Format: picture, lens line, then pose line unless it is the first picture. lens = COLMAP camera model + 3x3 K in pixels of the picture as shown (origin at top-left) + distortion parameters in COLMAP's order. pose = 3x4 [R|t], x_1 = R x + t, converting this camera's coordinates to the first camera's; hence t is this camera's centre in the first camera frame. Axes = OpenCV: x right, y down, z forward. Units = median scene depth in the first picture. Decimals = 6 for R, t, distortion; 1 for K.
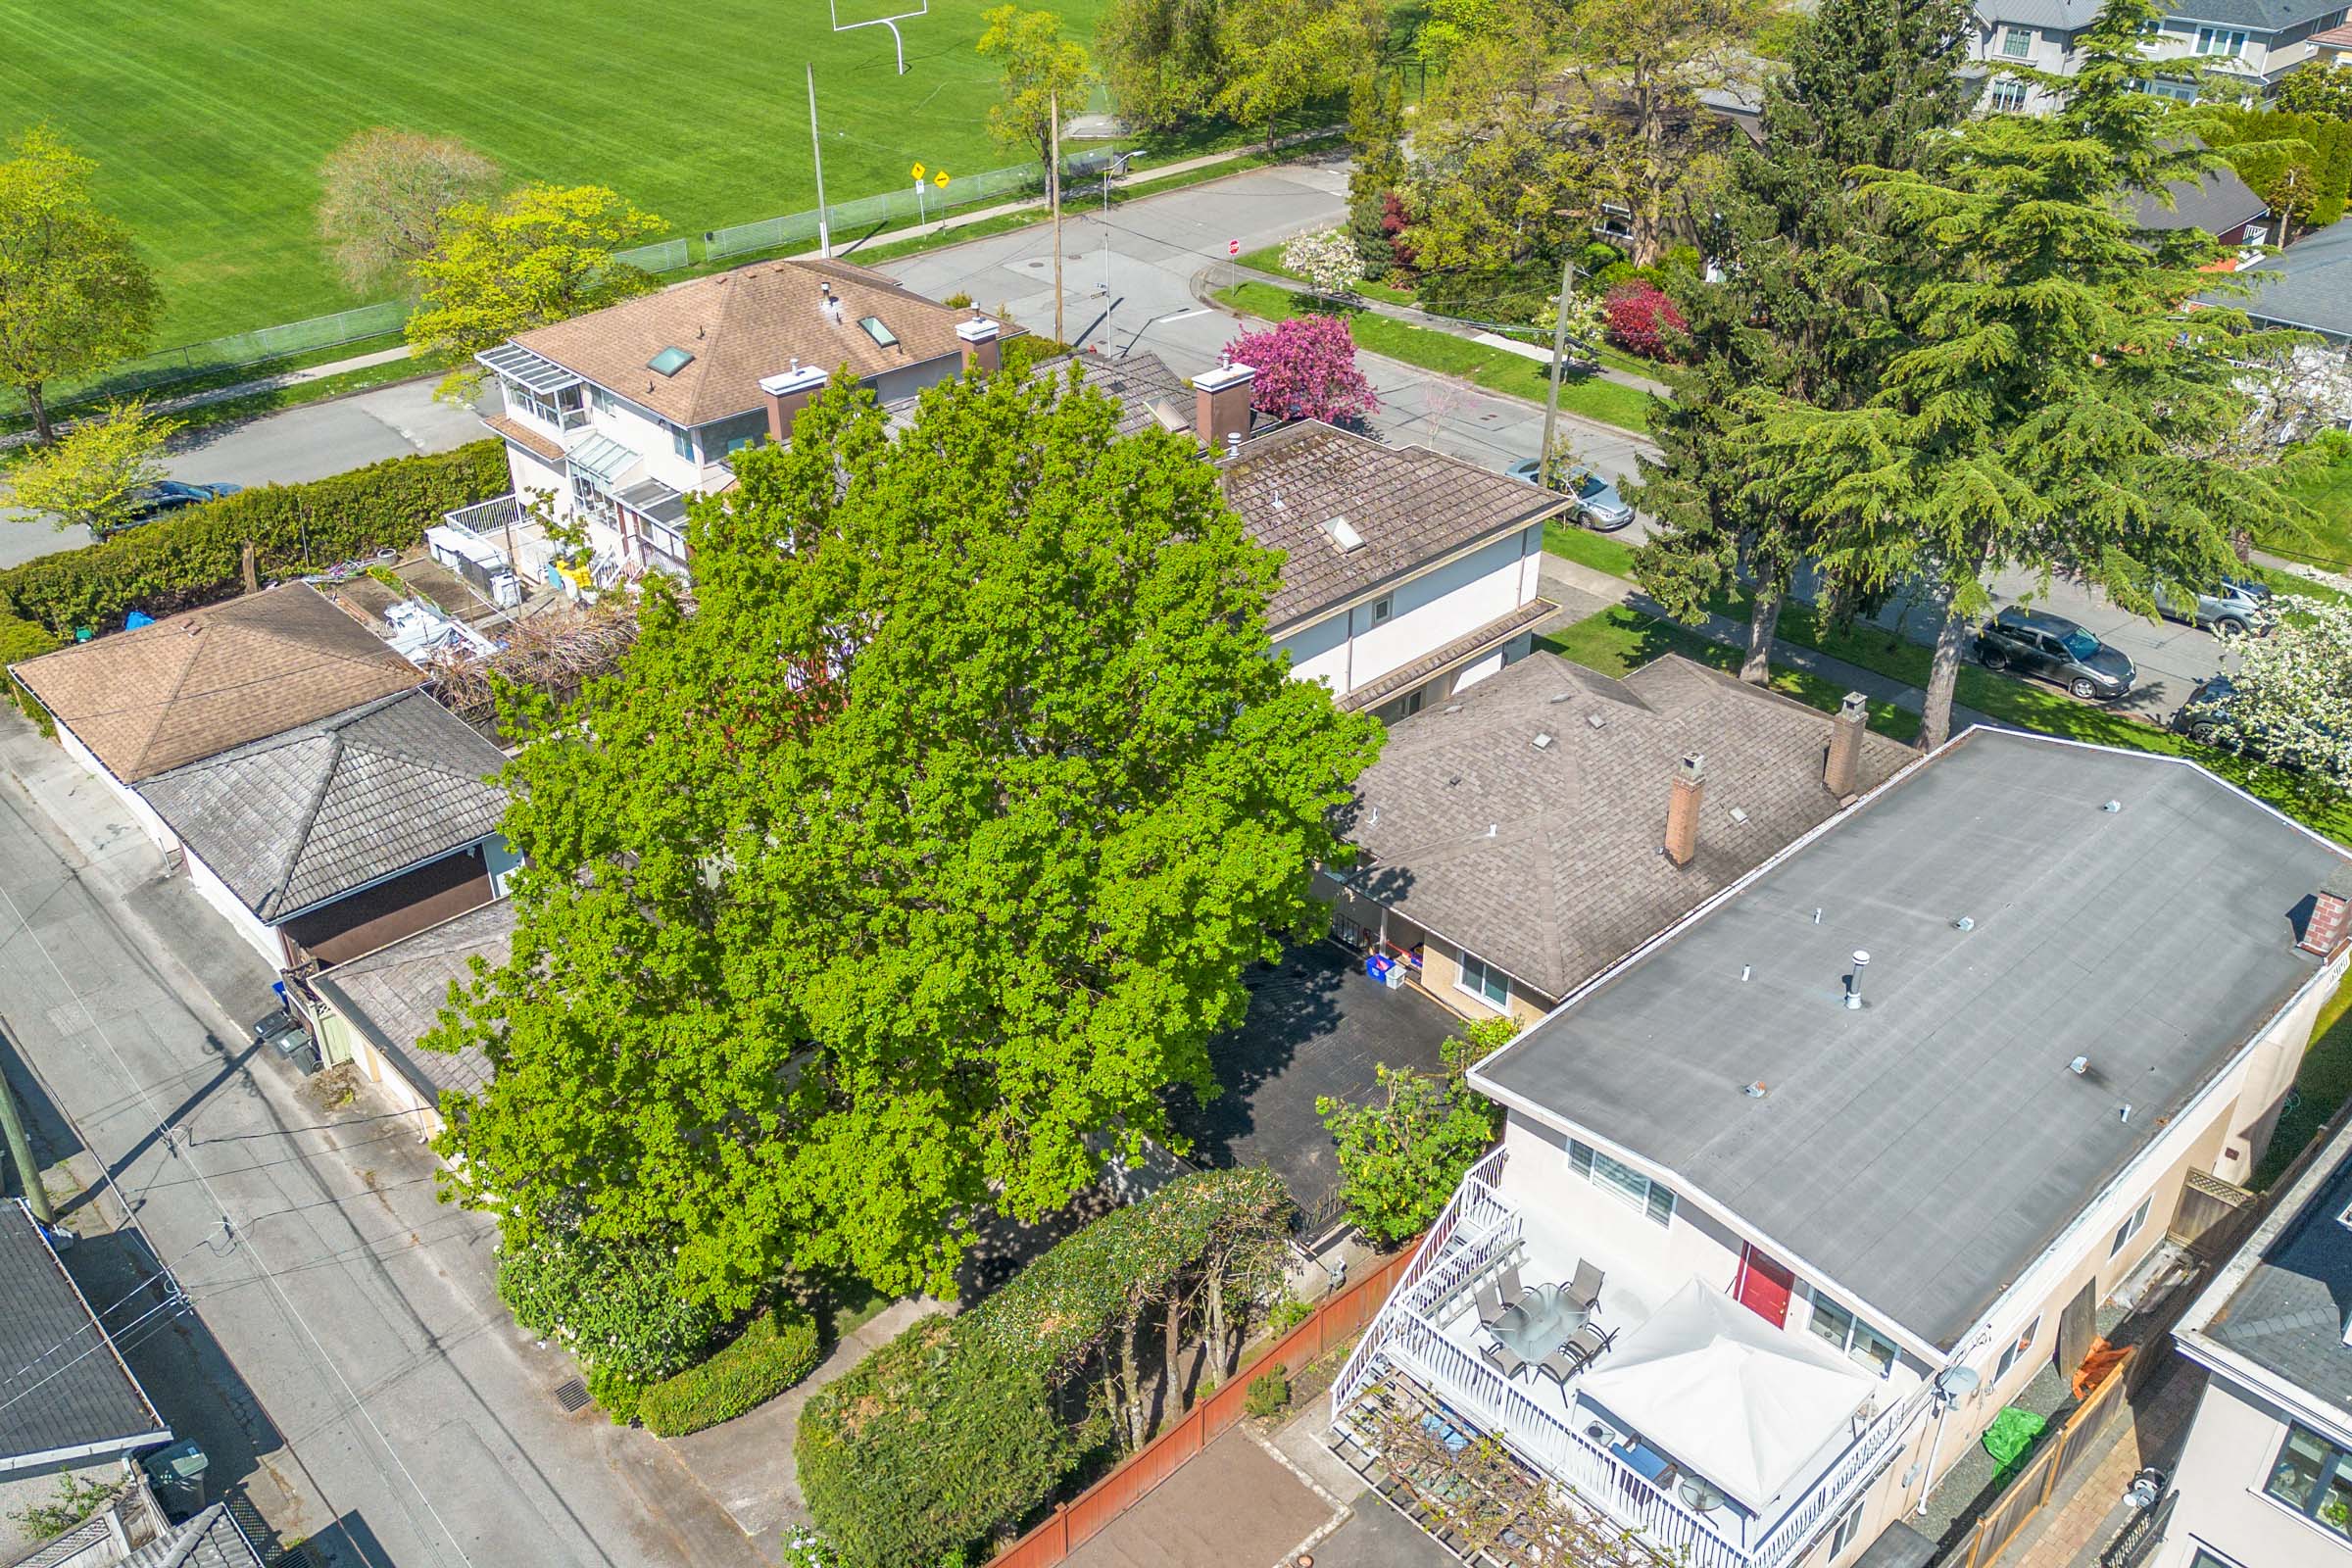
lens RADIAL K [[1893.9, 0, 1175.1], [0, 1893.9, 796.6], [0, 0, 1]] dist [0.098015, -0.115554]
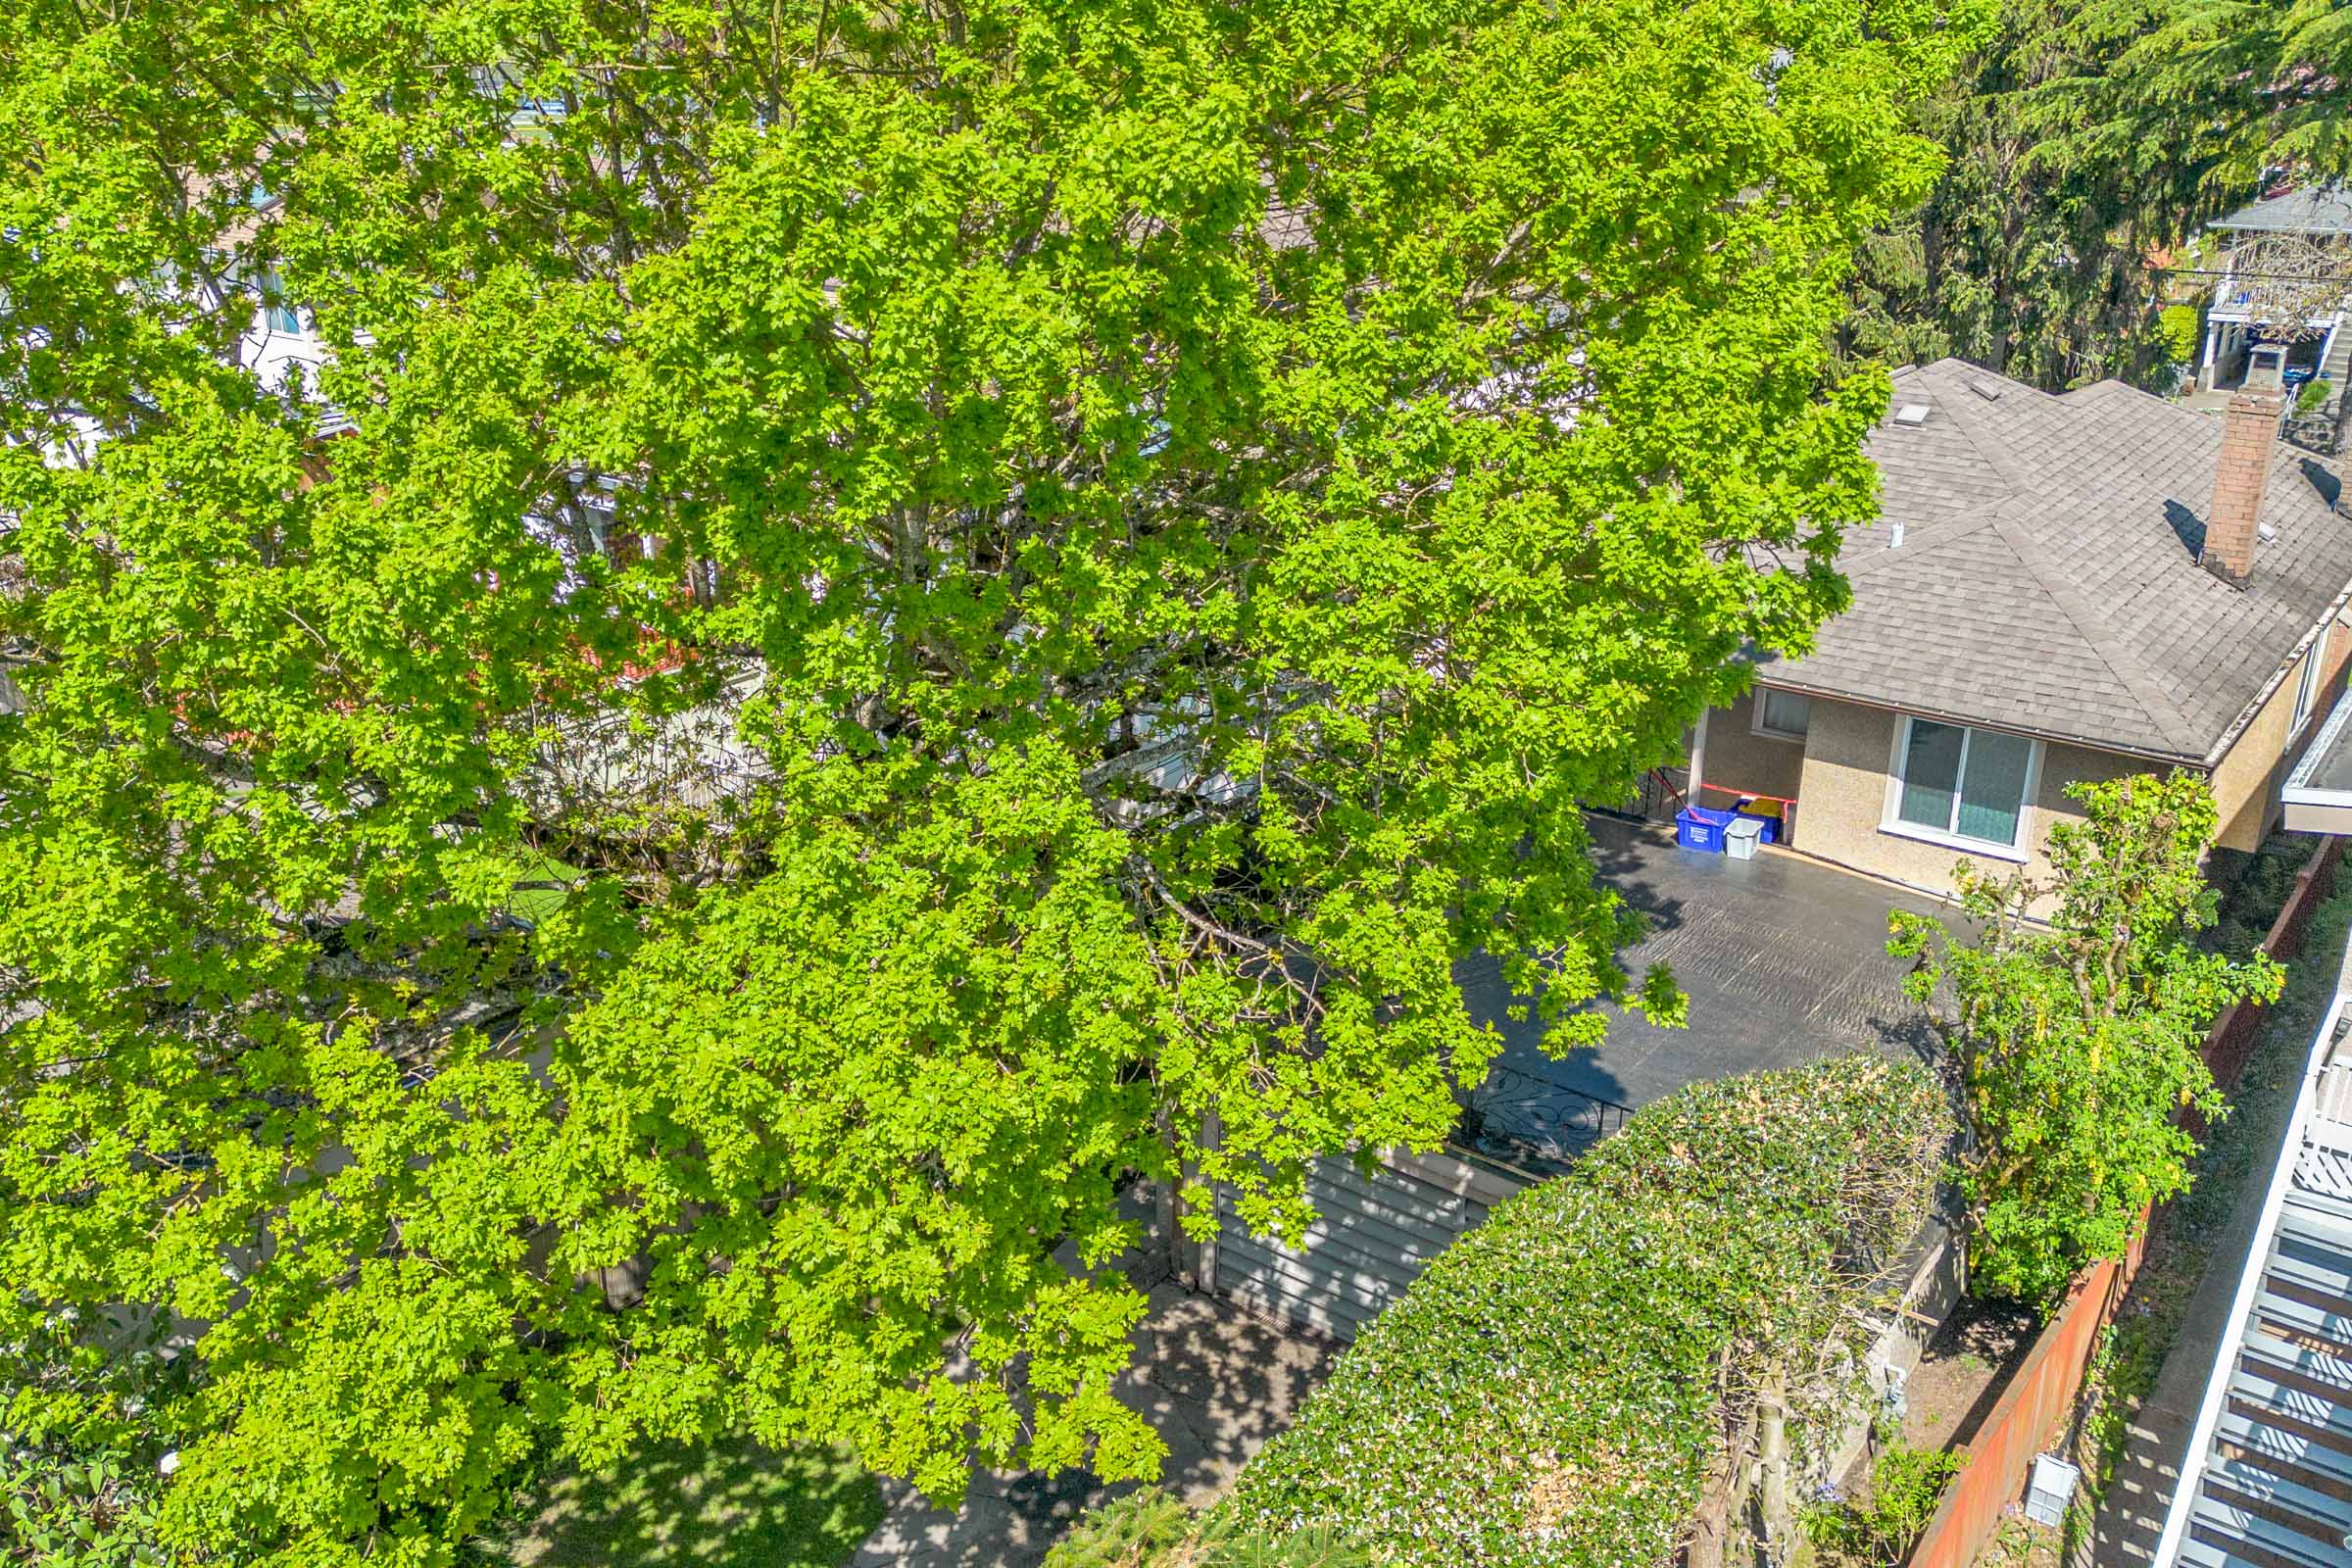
lens RADIAL K [[1947.7, 0, 1176.0], [0, 1947.7, 784.0], [0, 0, 1]] dist [0.026275, 0.005610]
pose [[0.984816, -0.054172, 0.164932, -0.143983], [0.083458, 0.980812, -0.176187, 0.196272], [-0.152223, 0.187277, 0.970441, 0.634315]]
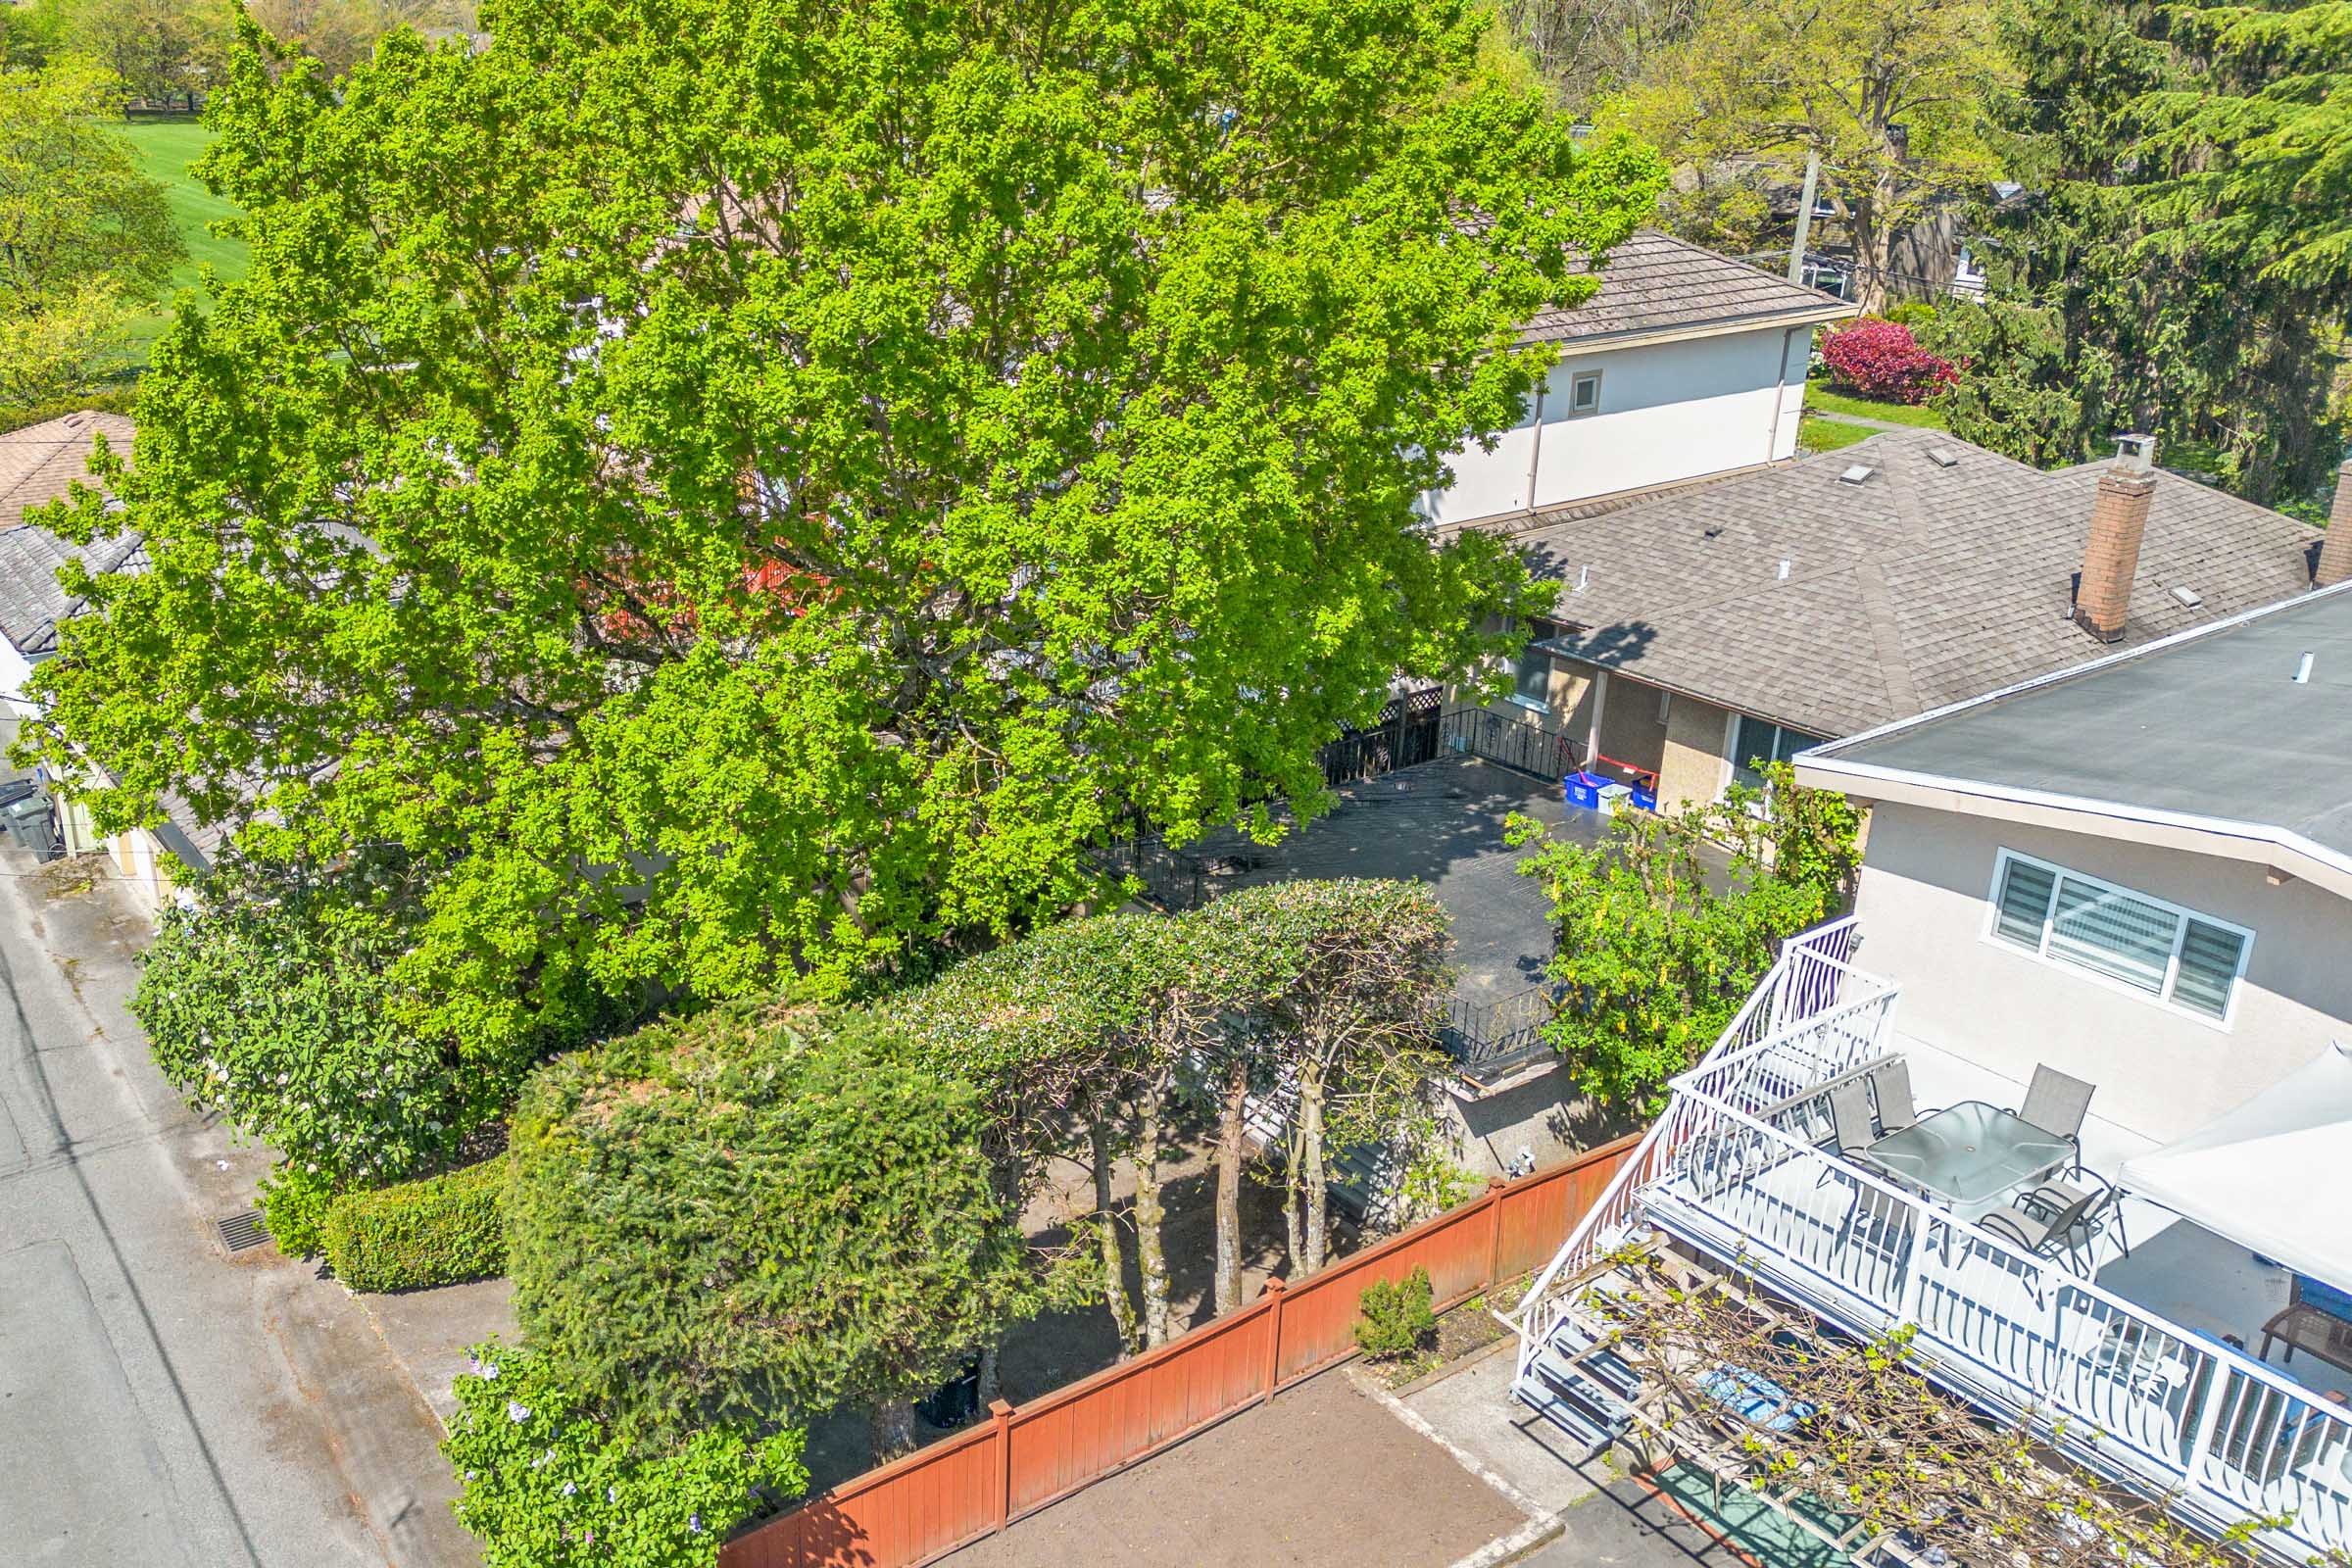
lens RADIAL K [[1942.3, 0, 990.2], [0, 1942.3, 781.5], [0, 0, 1]] dist [0.088462, -0.111678]
pose [[0.988006, 0.064587, -0.140257, 0.001691], [-0.088881, 0.980632, -0.174529, 0.272670], [0.126268, 0.184902, 0.974611, 0.410341]]
